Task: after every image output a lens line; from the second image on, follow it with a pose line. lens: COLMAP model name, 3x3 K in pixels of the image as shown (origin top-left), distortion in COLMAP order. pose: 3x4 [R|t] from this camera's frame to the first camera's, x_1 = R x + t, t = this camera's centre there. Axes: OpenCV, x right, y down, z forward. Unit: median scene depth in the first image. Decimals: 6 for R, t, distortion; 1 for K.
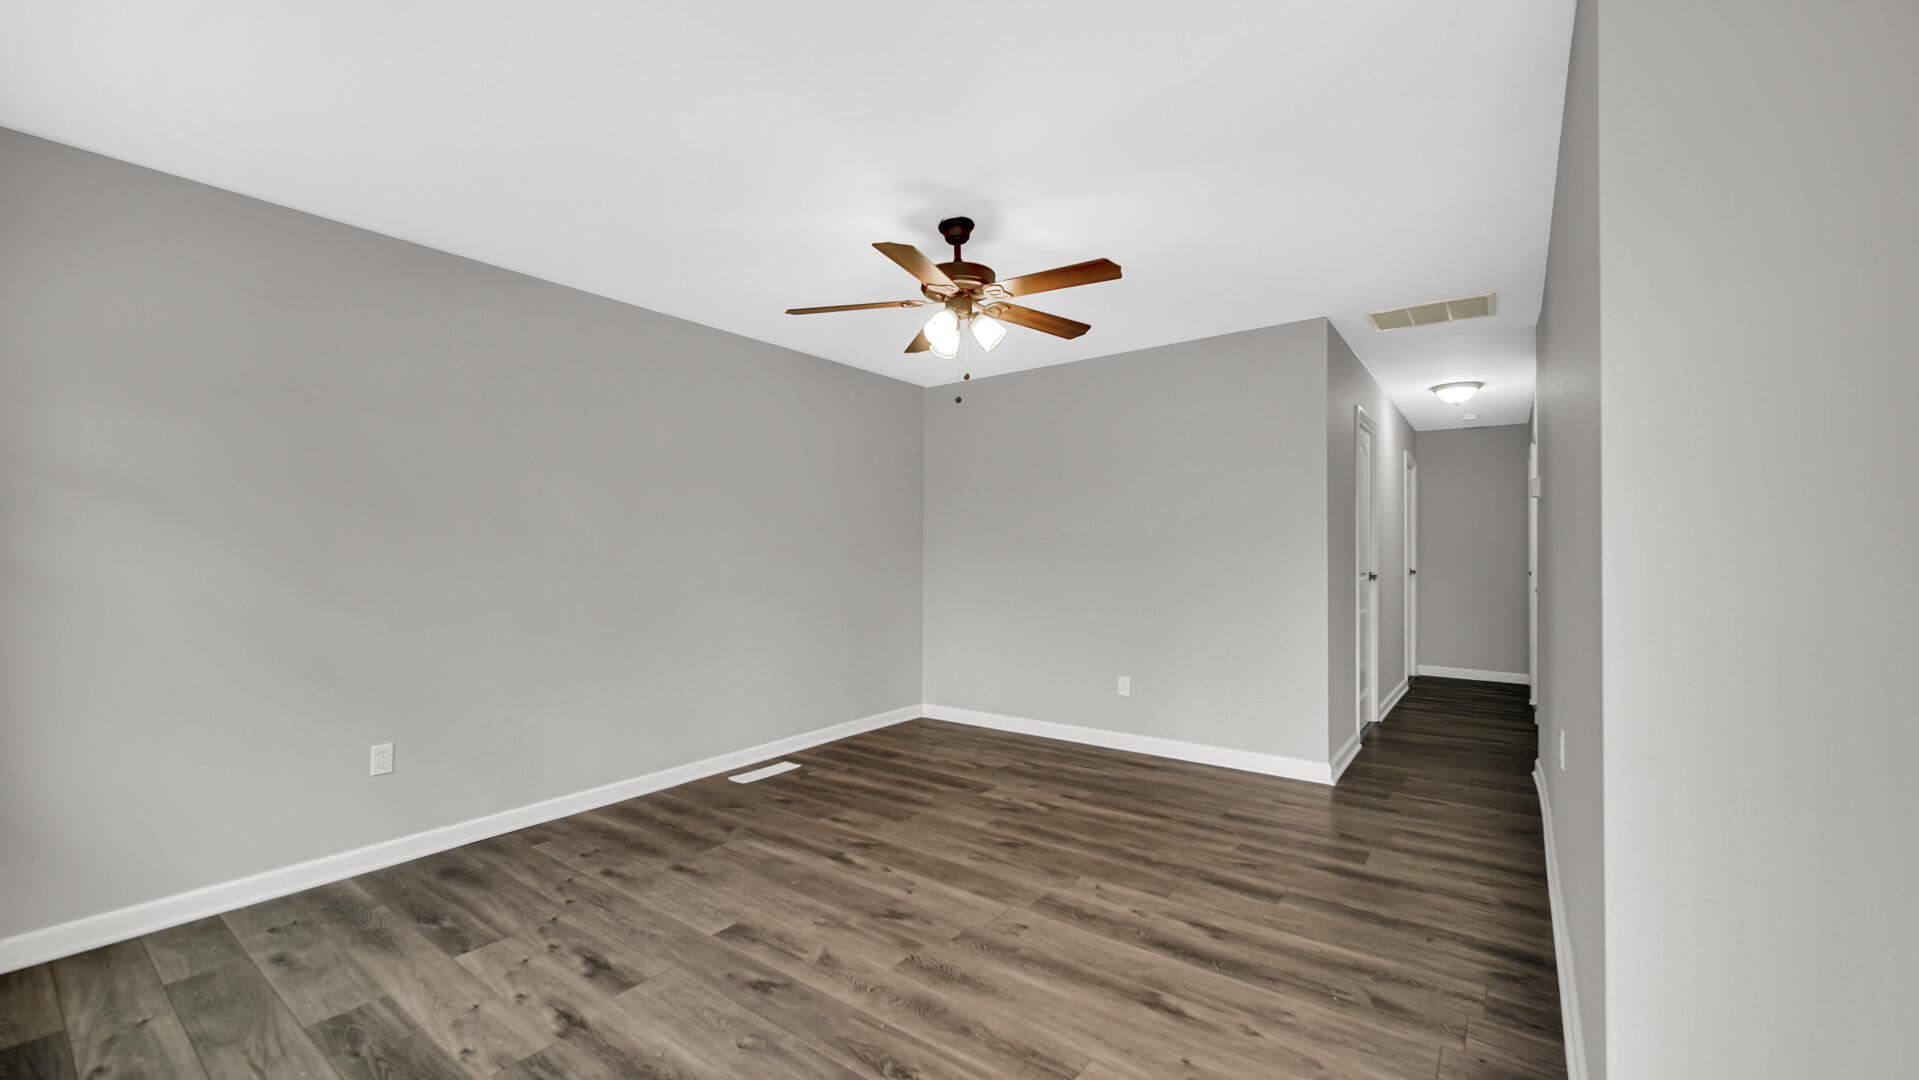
lens RADIAL K [[766.7, 0, 956.3], [0, 766.7, 528.5], [0, 0, 1]] dist [-0.001588, -0.000056]
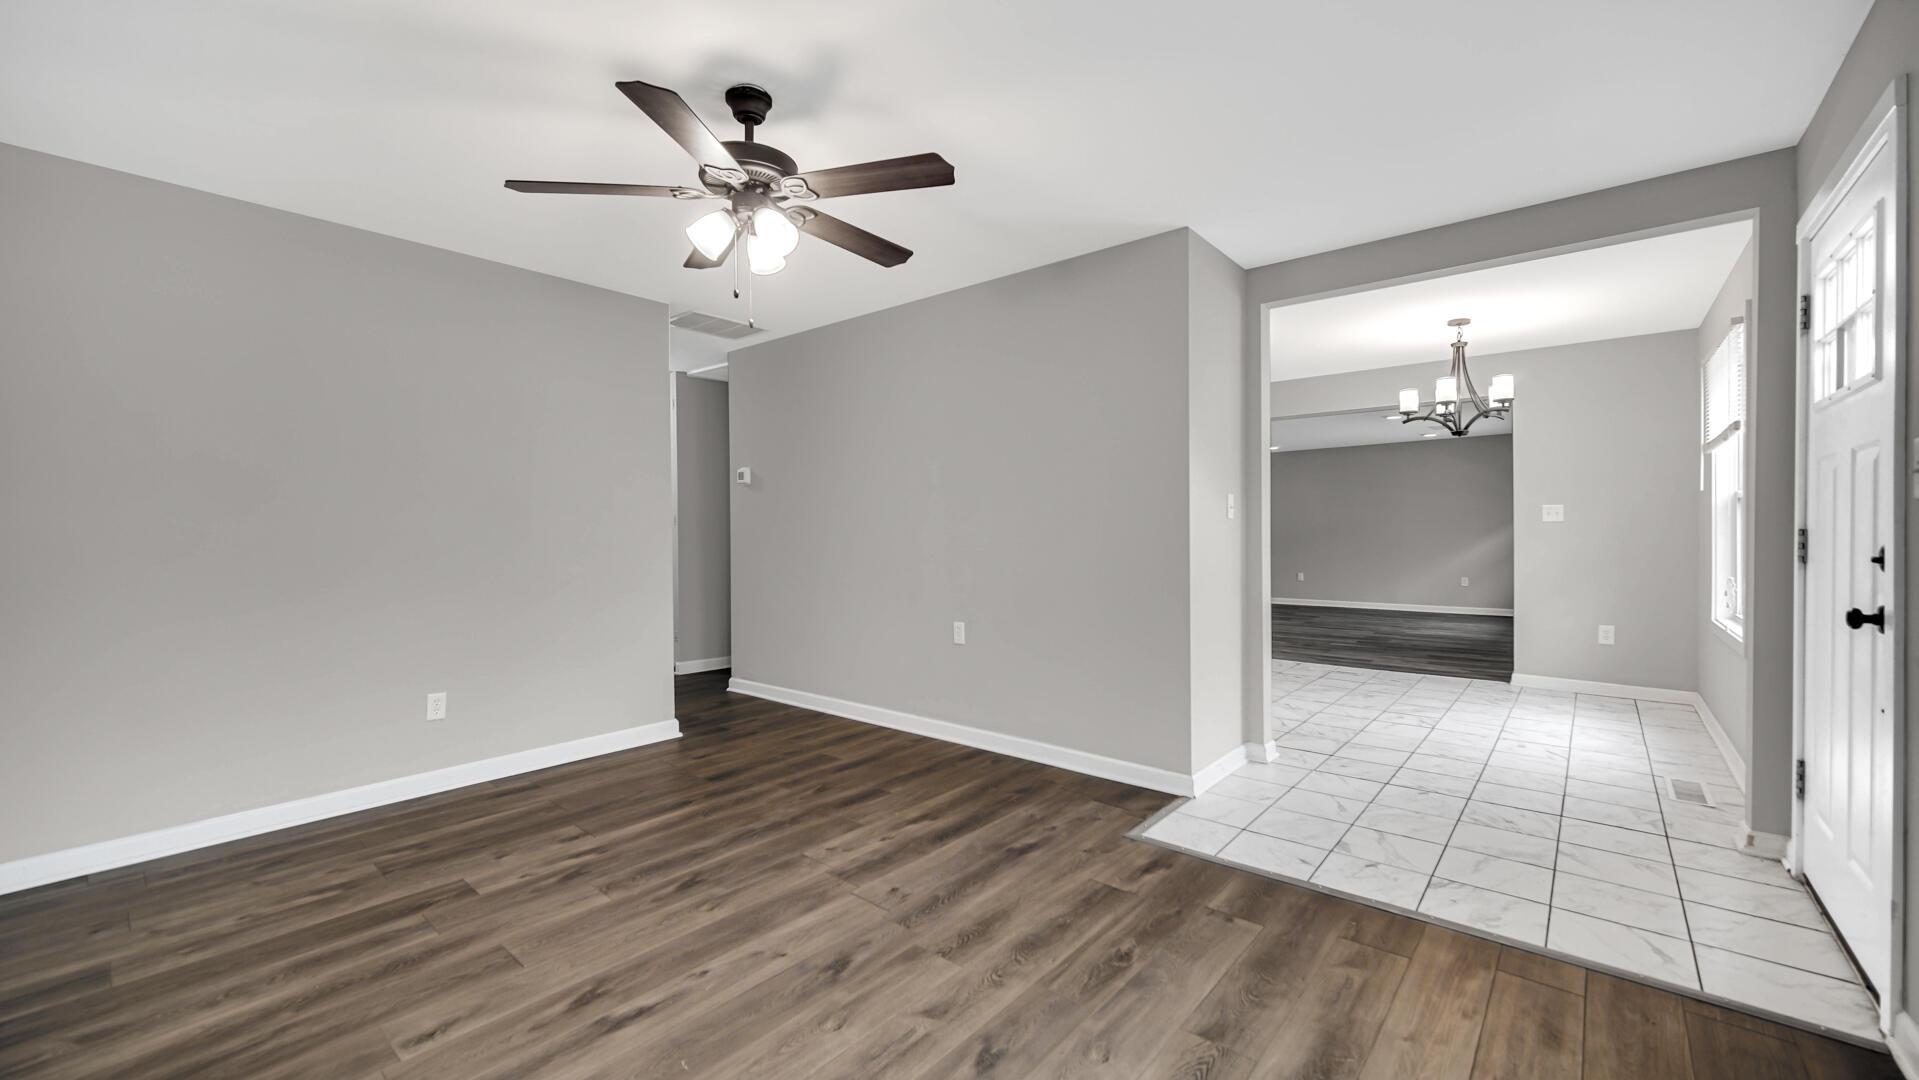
lens RADIAL K [[750.9, 0, 959.5], [0, 750.9, 540.0], [0, 0, 1]] dist [-0.000499, -0.000075]
pose [[0.066940, -0.019765, 0.997561, -0.746377], [-0.022016, 0.999531, 0.021281, 0.027598], [-0.997514, -0.023387, 0.066473, 0.719464]]
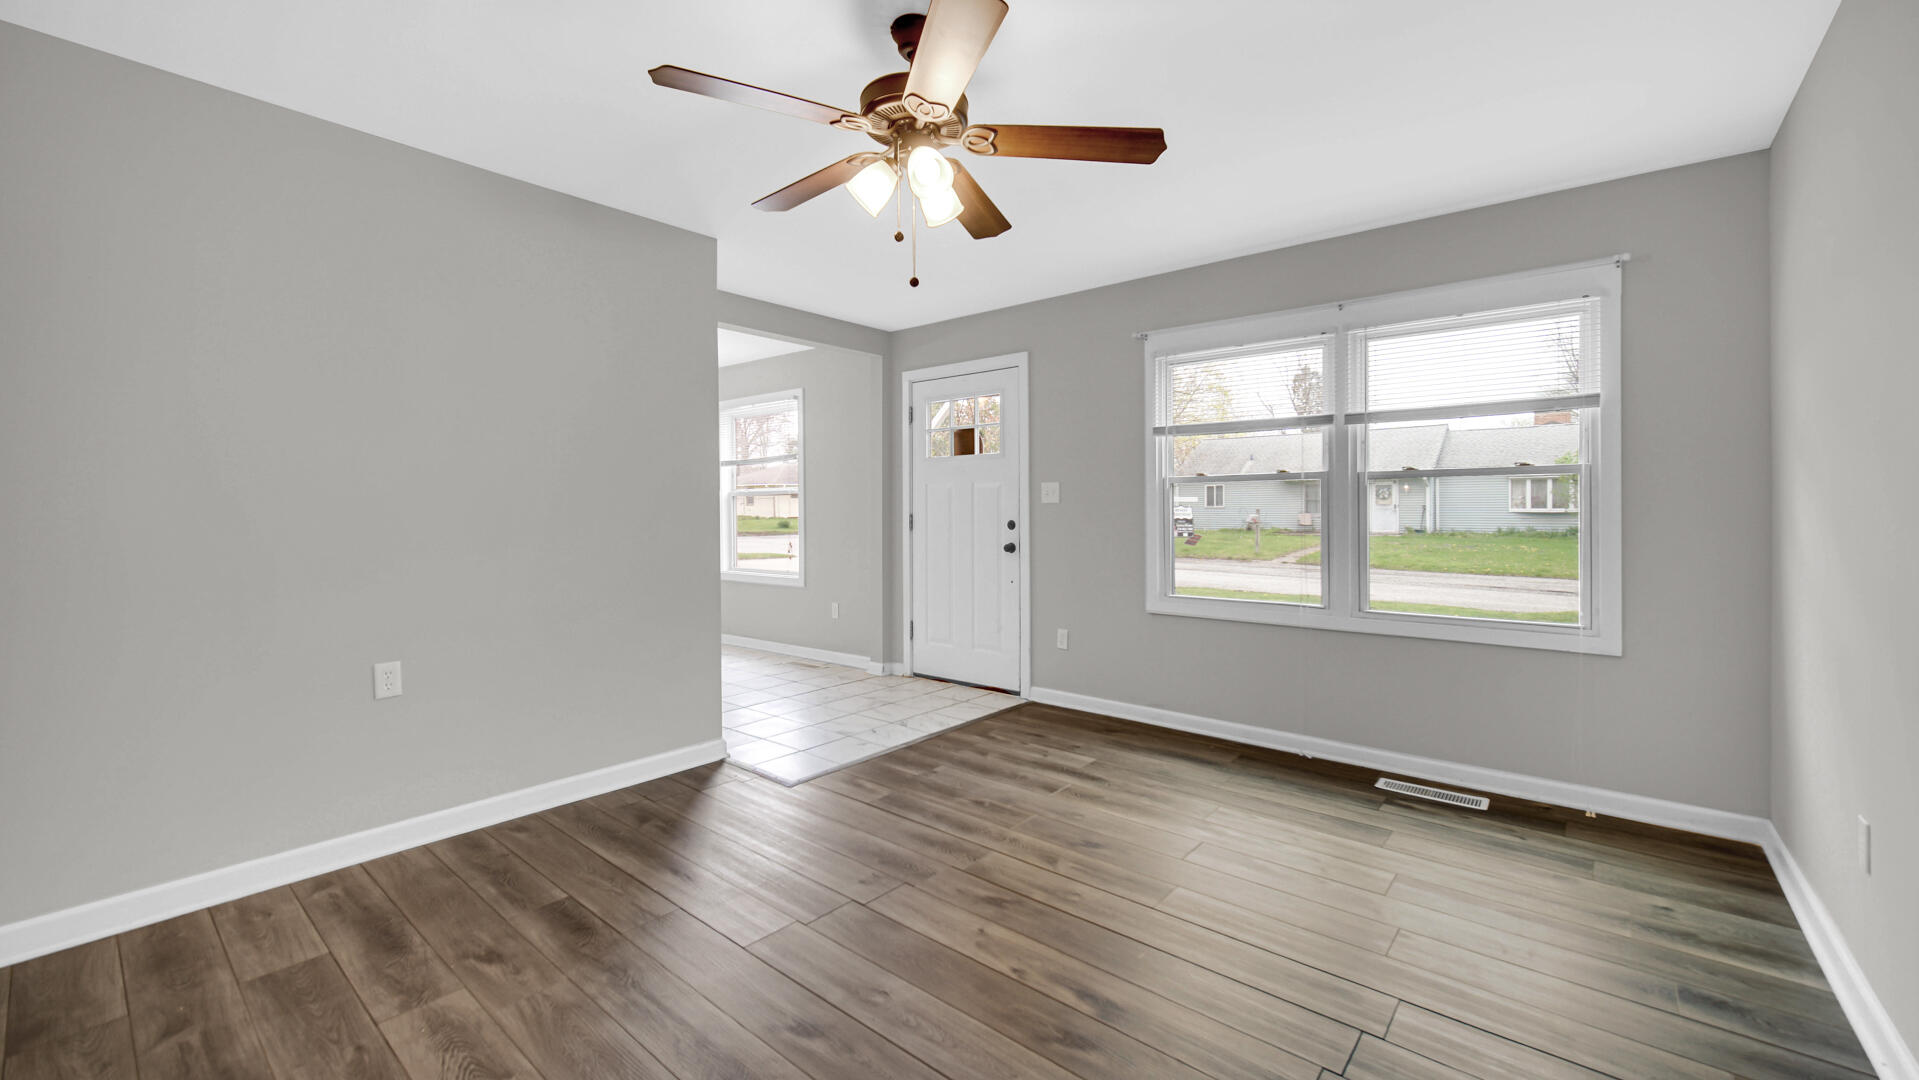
lens RADIAL K [[766.7, 0, 956.3], [0, 766.7, 528.5], [0, 0, 1]] dist [-0.001588, -0.000056]
pose [[-0.998244, -0.000365, 0.059235, -0.075199], [-0.000869, 0.999964, -0.008482, 0.061495], [-0.059230, -0.008518, -0.998208, 1.660265]]
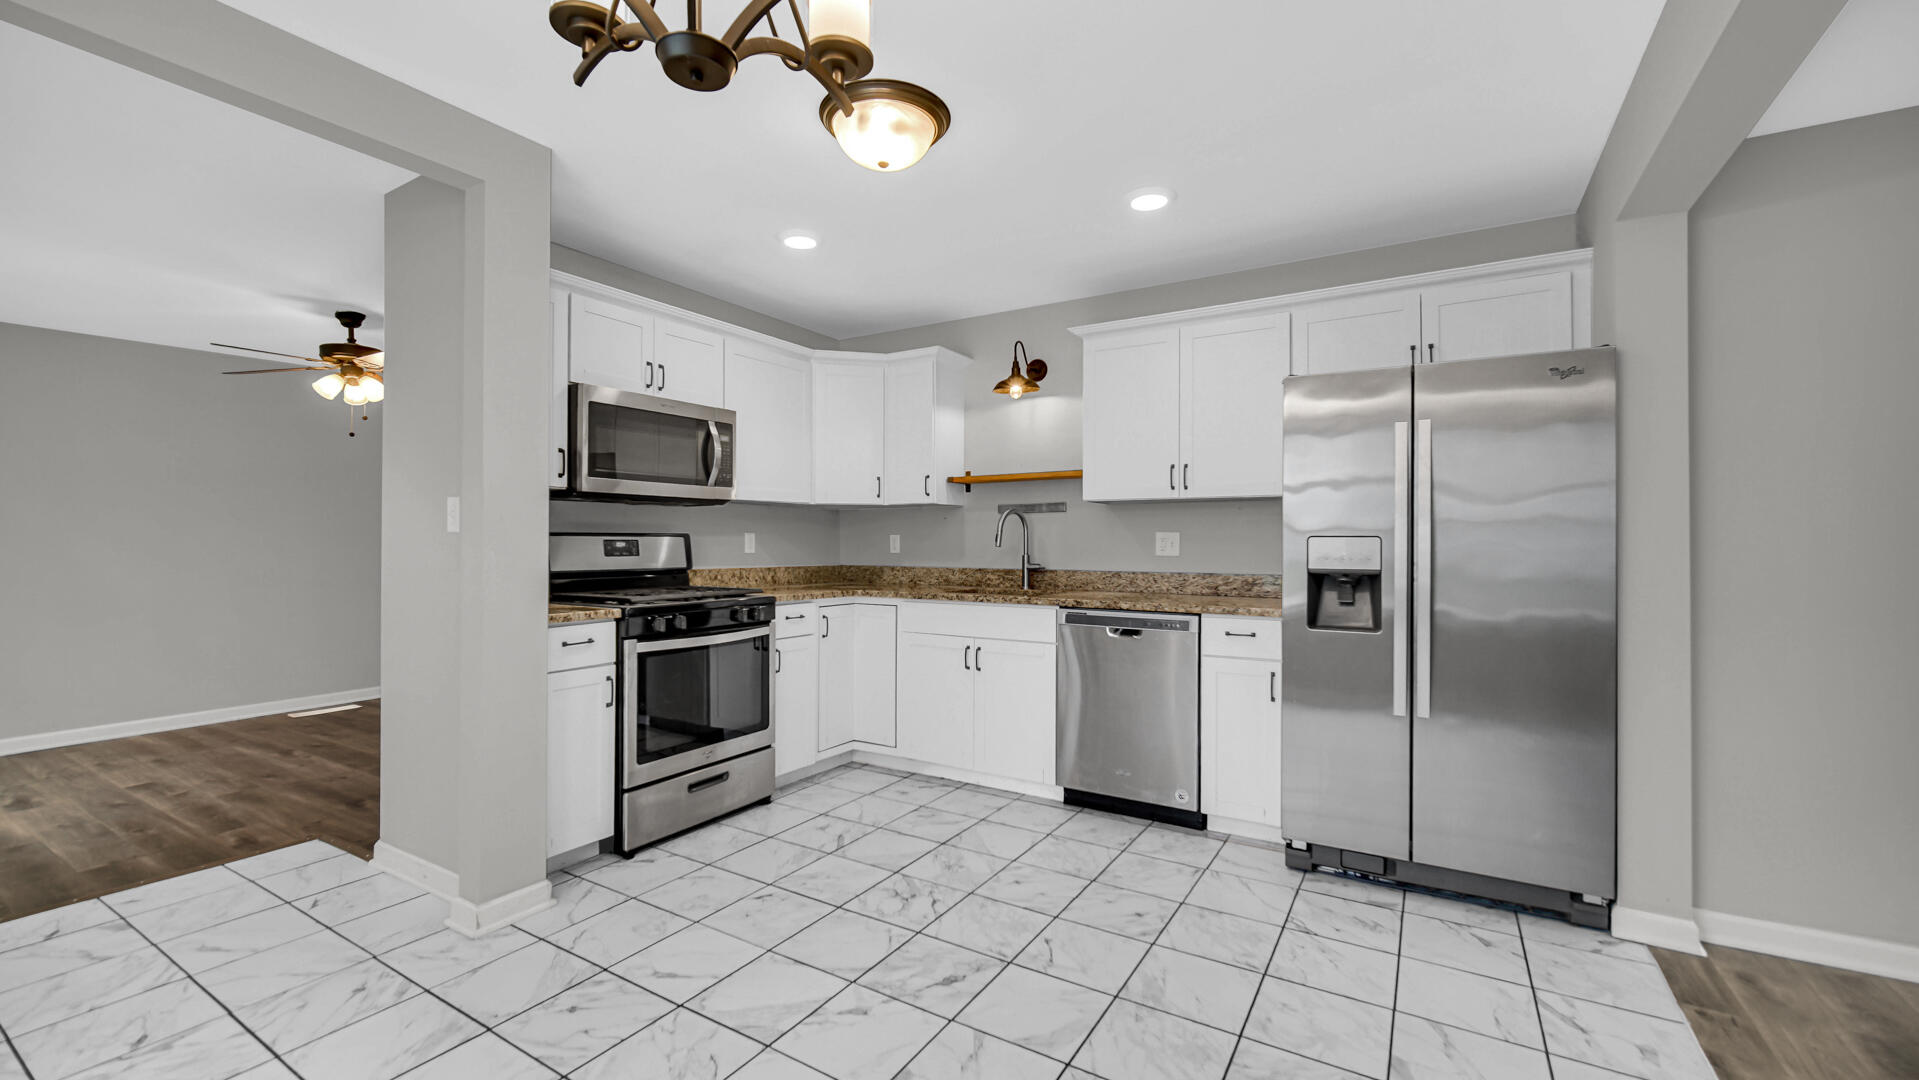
lens RADIAL K [[779.3, 0, 959.5], [0, 779.3, 540.0], [0, 0, 1]] dist [-0.000451, -0.000020]
pose [[0.996037, -0.003783, 0.088860, 0.999896], [0.001846, 0.999759, 0.021875, 0.001406], [-0.088922, -0.021625, 0.995804, -0.570184]]
